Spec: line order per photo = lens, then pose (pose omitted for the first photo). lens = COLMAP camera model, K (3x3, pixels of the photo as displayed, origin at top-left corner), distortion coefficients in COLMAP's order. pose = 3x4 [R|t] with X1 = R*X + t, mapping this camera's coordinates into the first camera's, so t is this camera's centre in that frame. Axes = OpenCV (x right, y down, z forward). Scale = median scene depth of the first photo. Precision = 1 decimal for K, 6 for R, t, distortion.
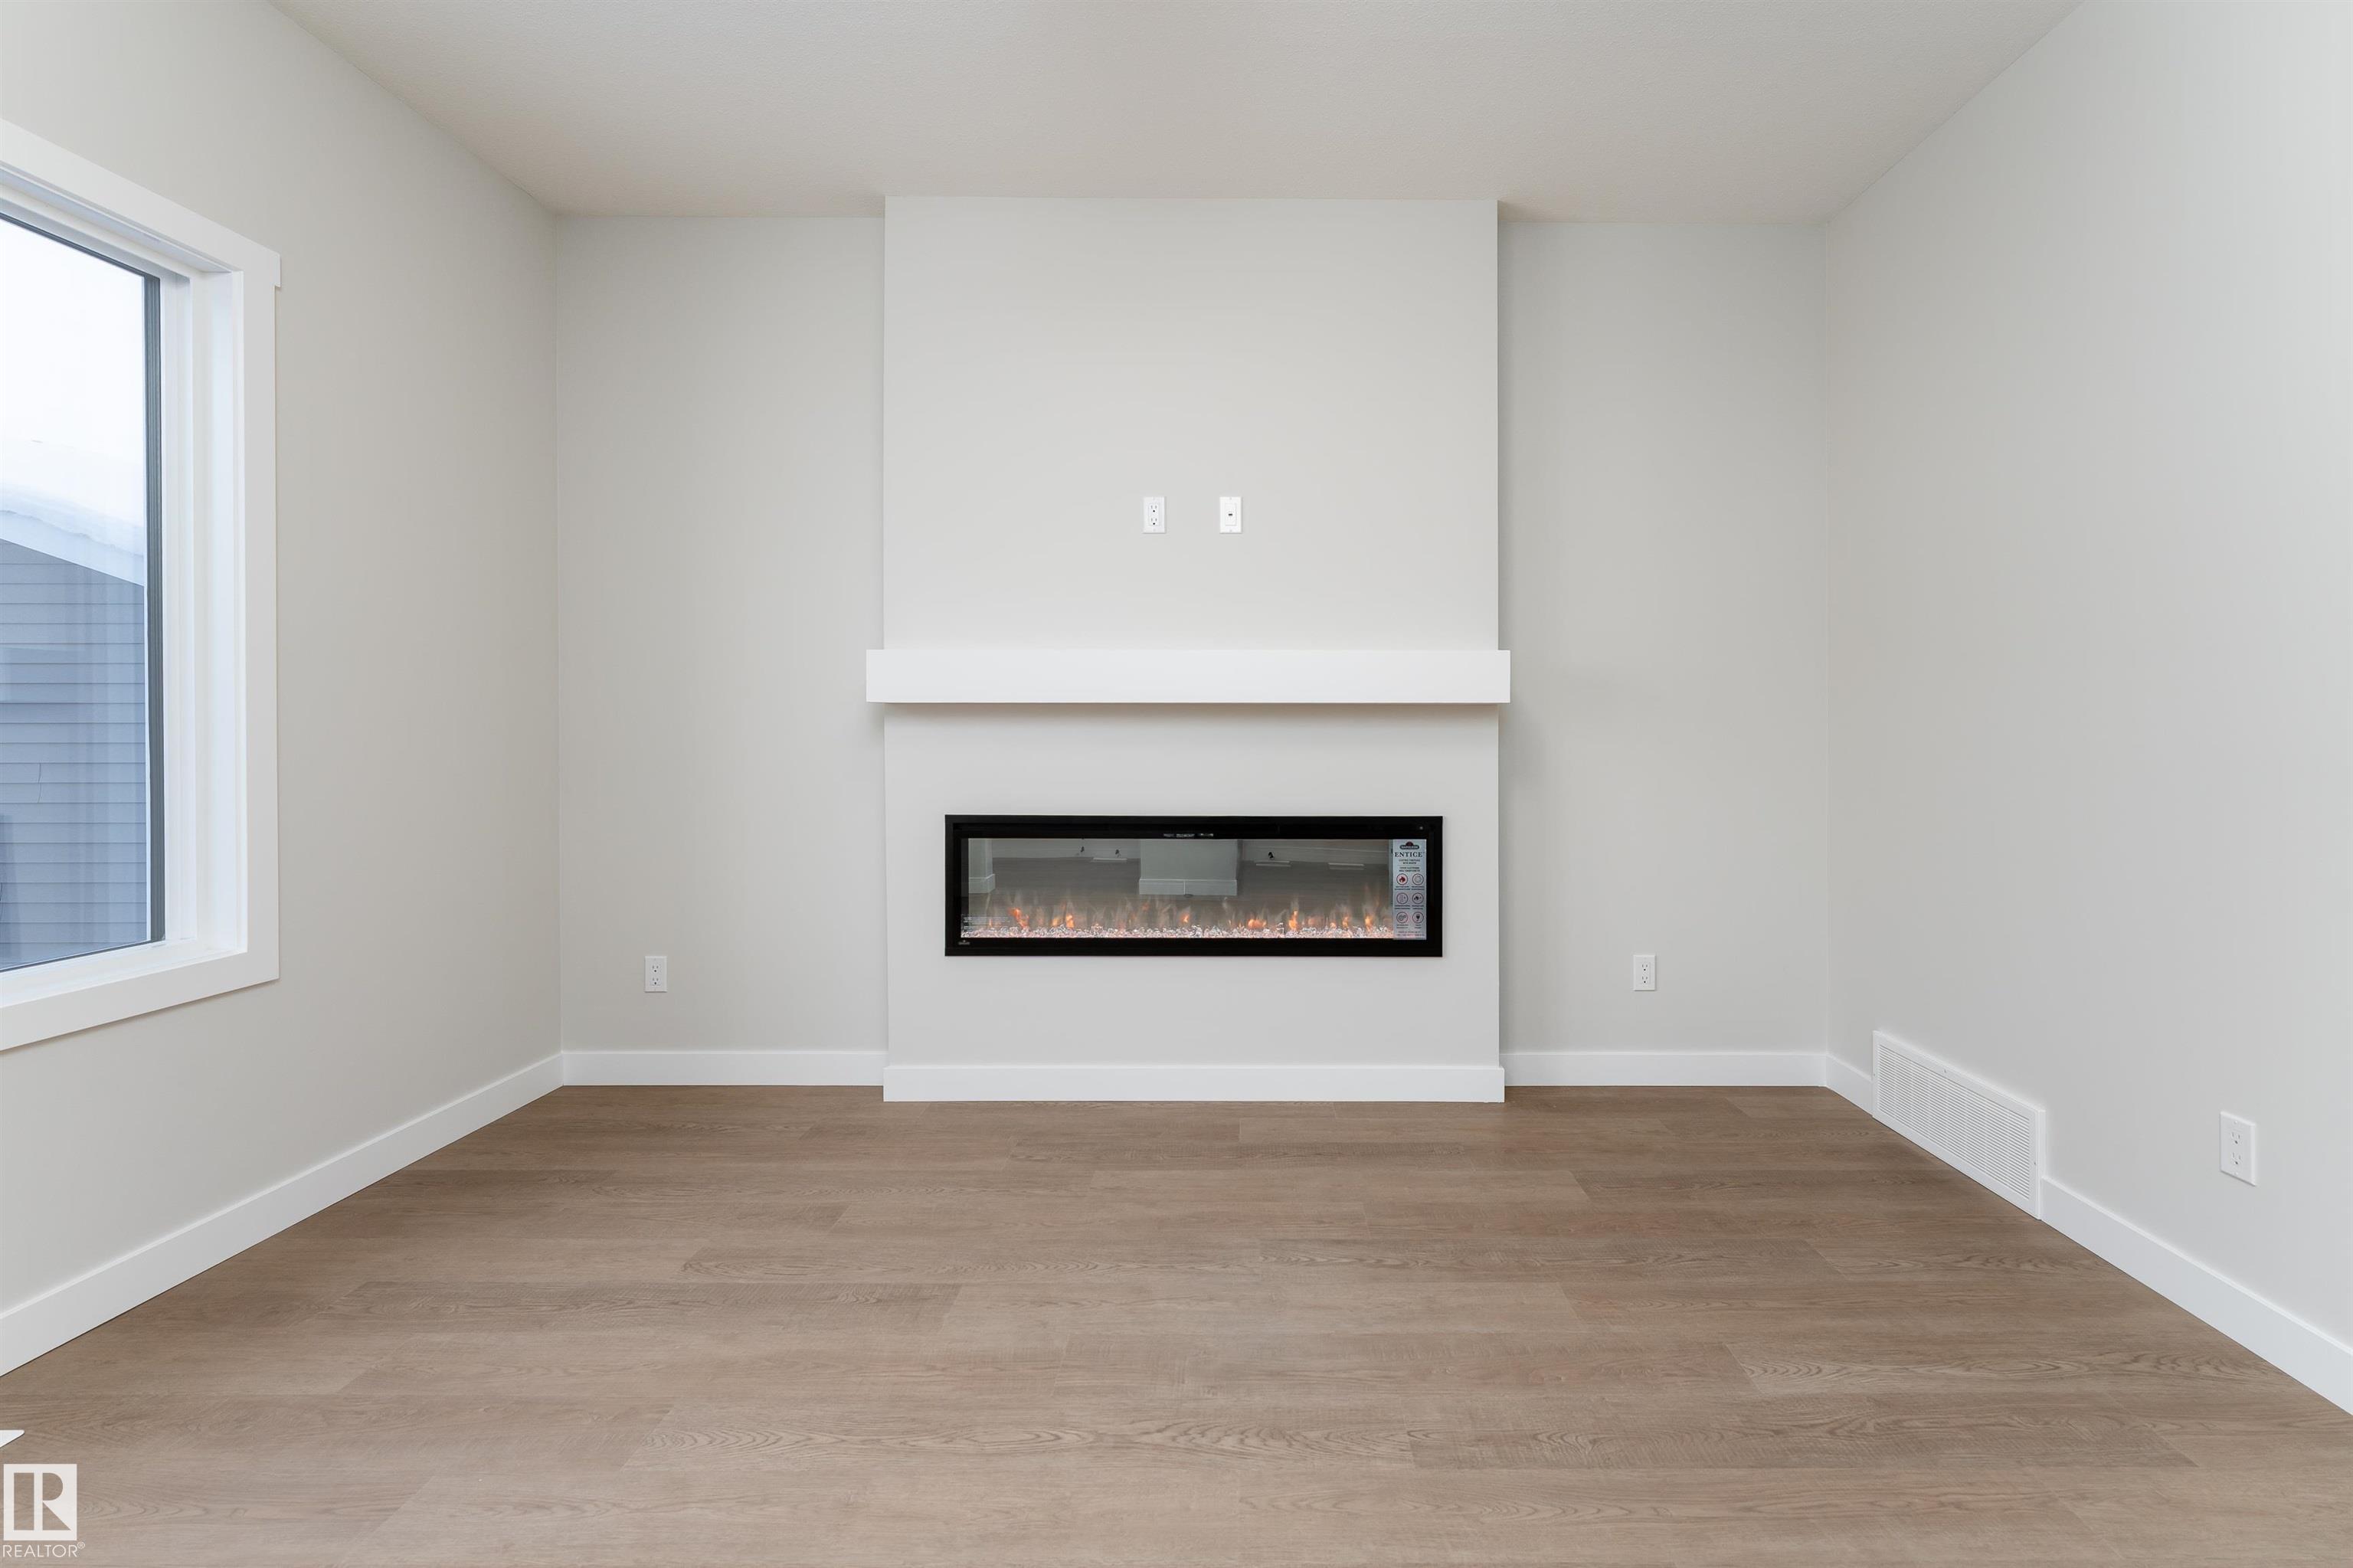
lens RADIAL K [[1072.5, 0, 1260.0], [0, 1072.5, 750.5], [0, 0, 1]] dist [-0.001112, -0.000139]
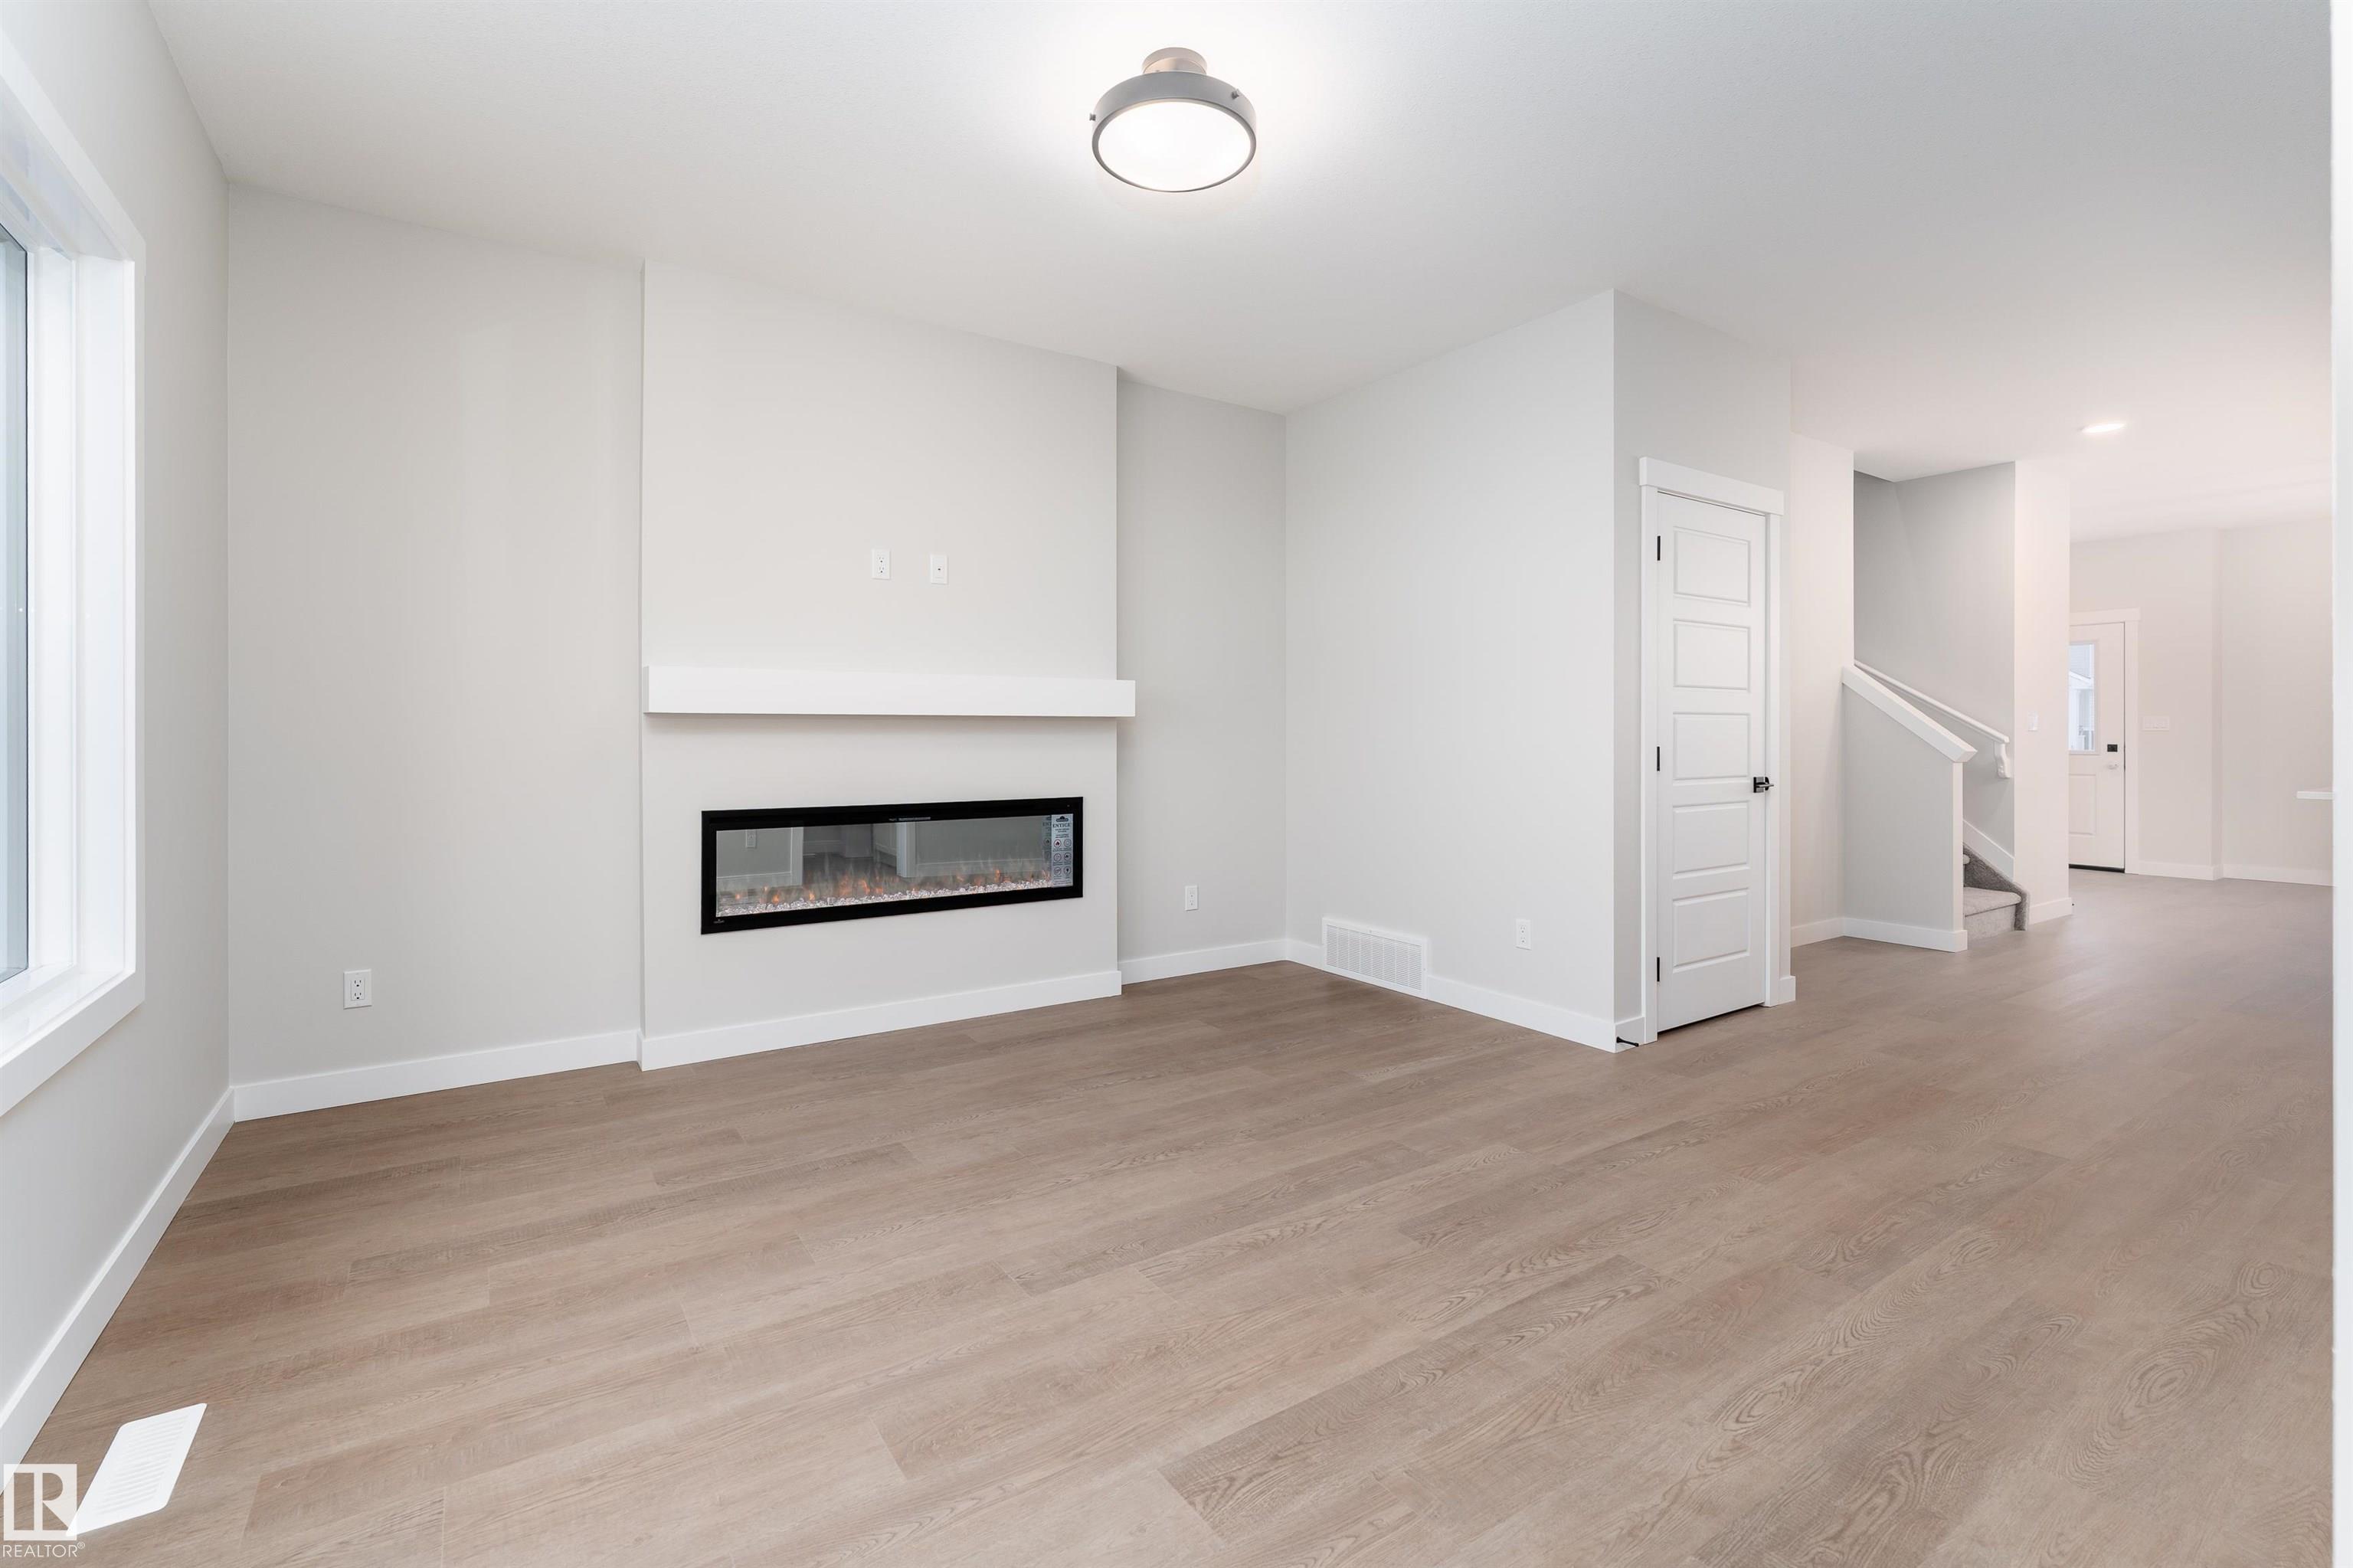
lens RADIAL K [[1042.2, 0, 1166.9], [0, 1042.2, 758.1], [0, 0, 1]] dist [0.001547, -0.000782]
pose [[0.837706, -0.015179, 0.545910, -0.585491], [0.012593, 0.999885, 0.008477, 0.000567], [-0.545976, -0.000227, 0.837801, -0.246785]]
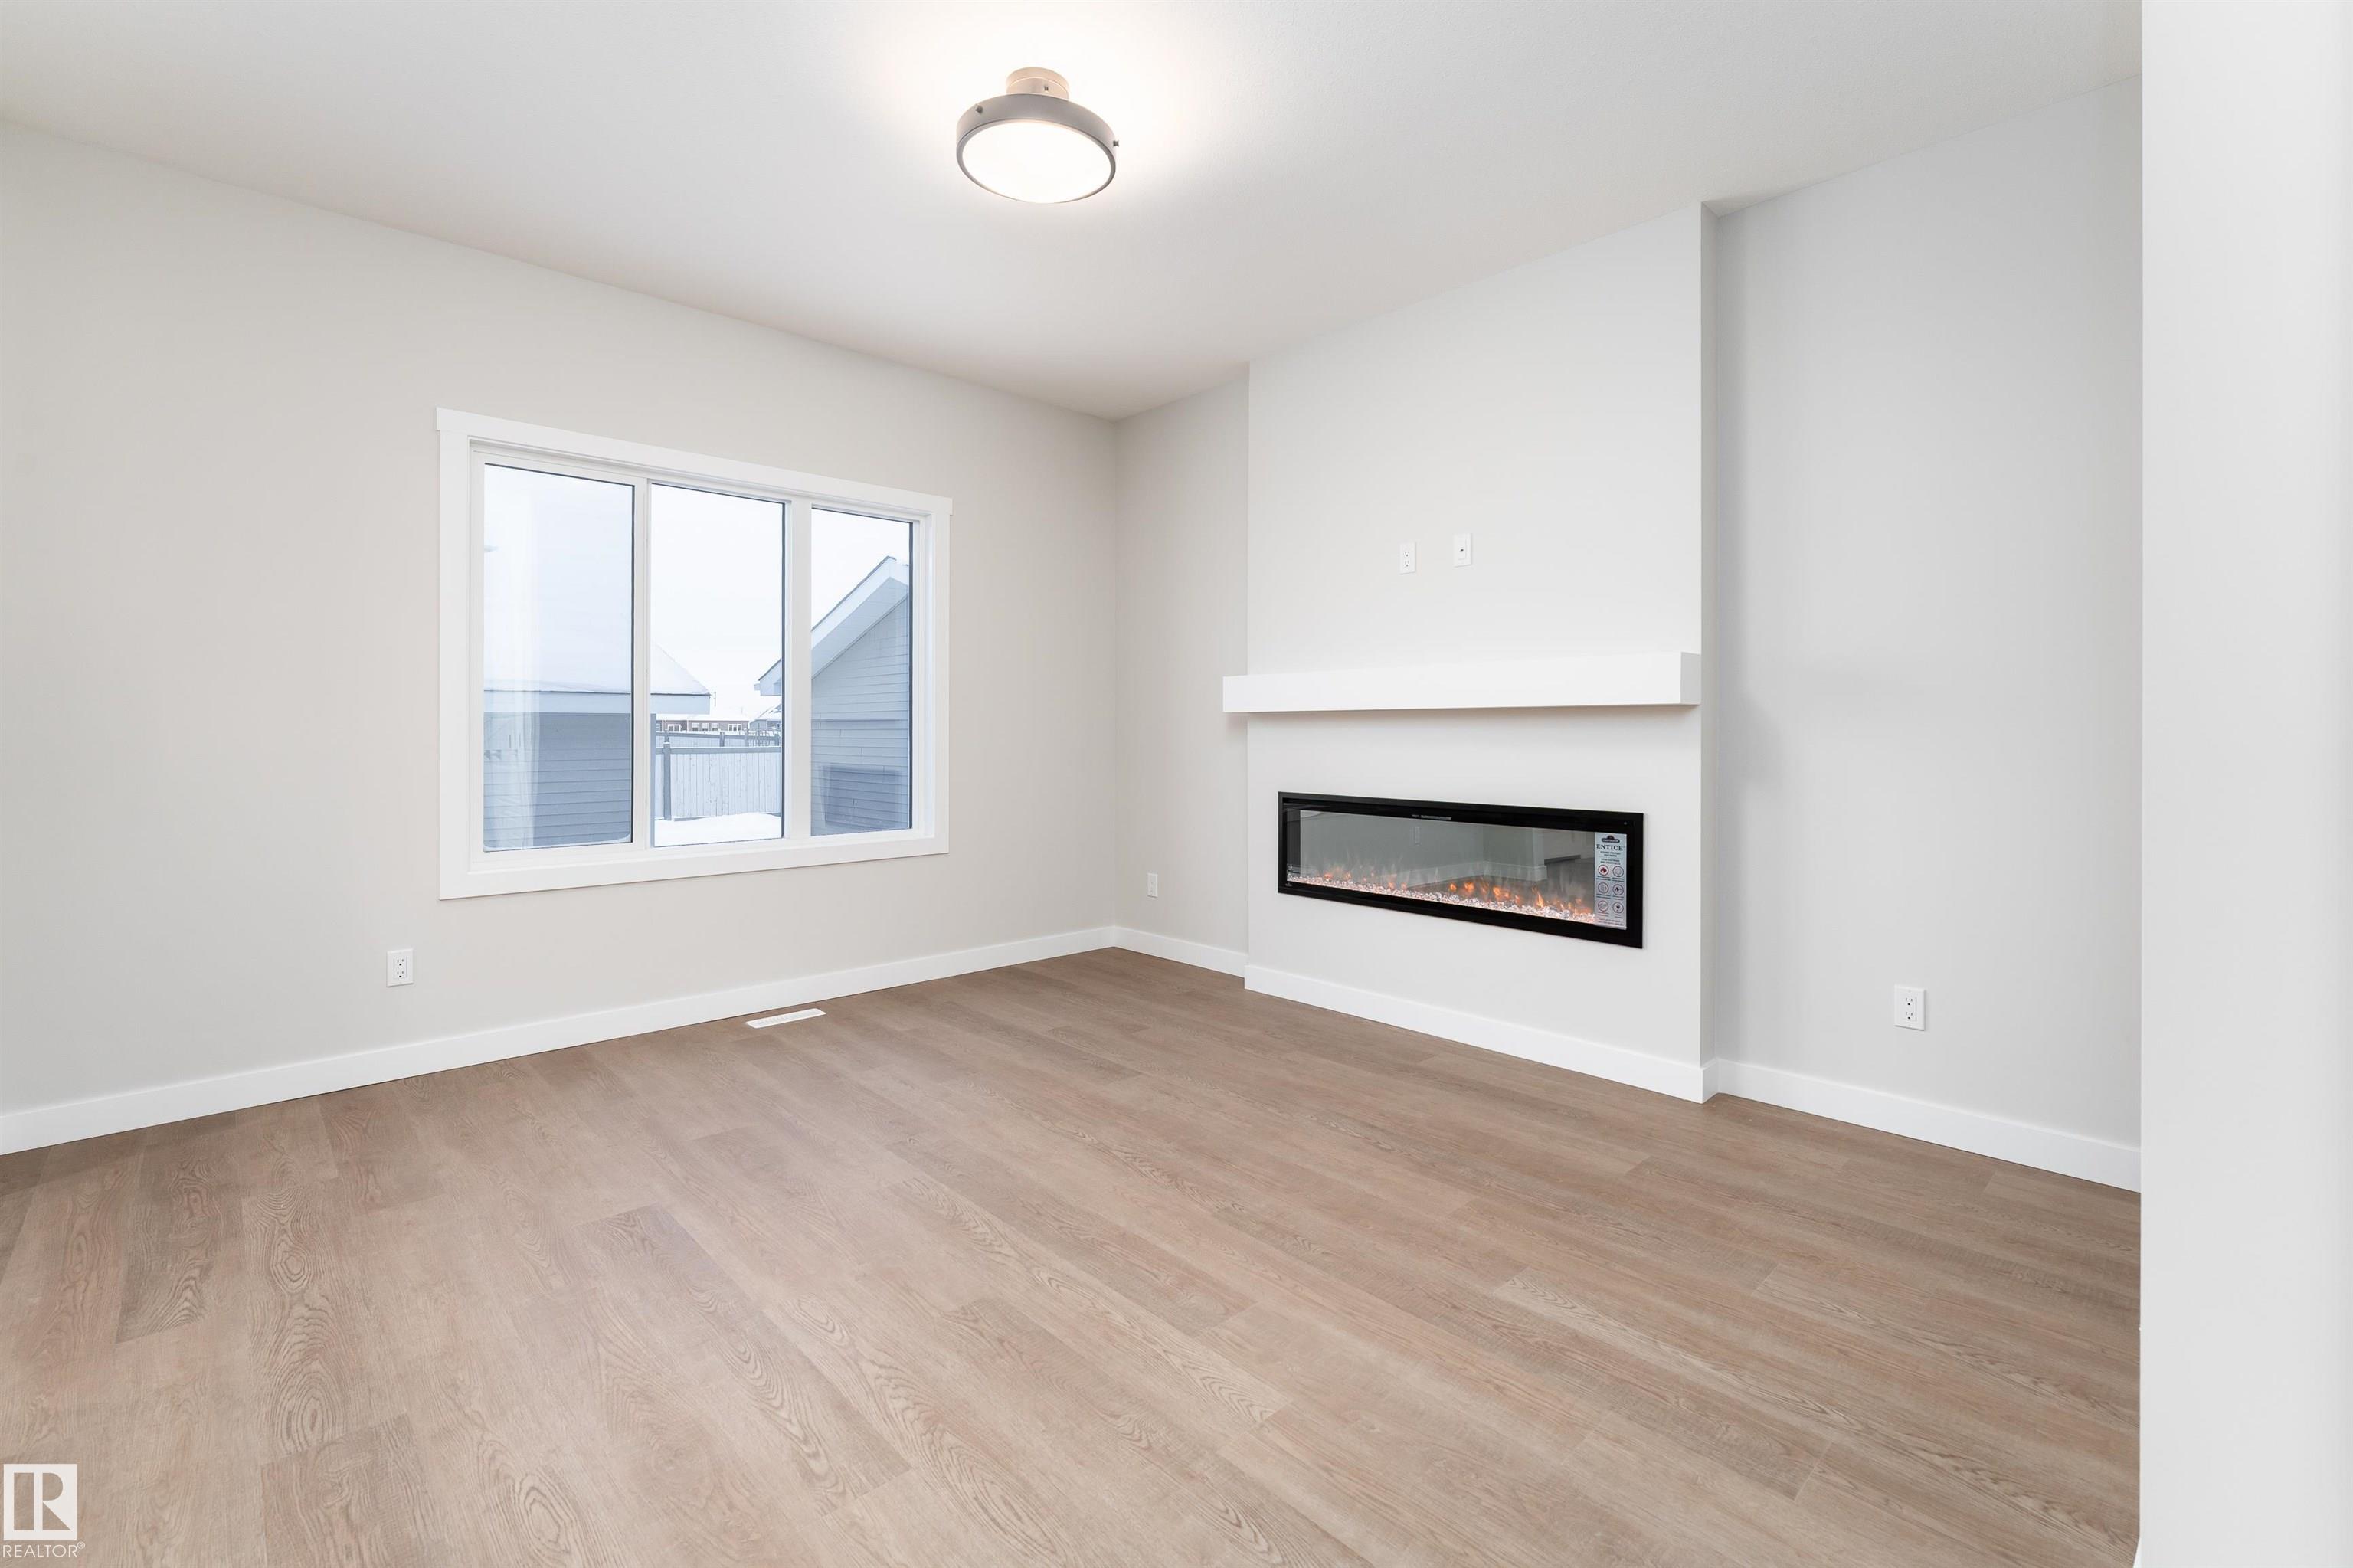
lens RADIAL K [[1033.6, 0, 1159.7], [0, 1033.6, 756.3], [0, 0, 1]] dist [0.000814, -0.000014]
pose [[0.669882, 0.015736, -0.742301, 0.731737], [-0.013193, 0.999870, 0.009290, 0.003520], [0.742351, 0.003570, 0.670002, -0.023563]]
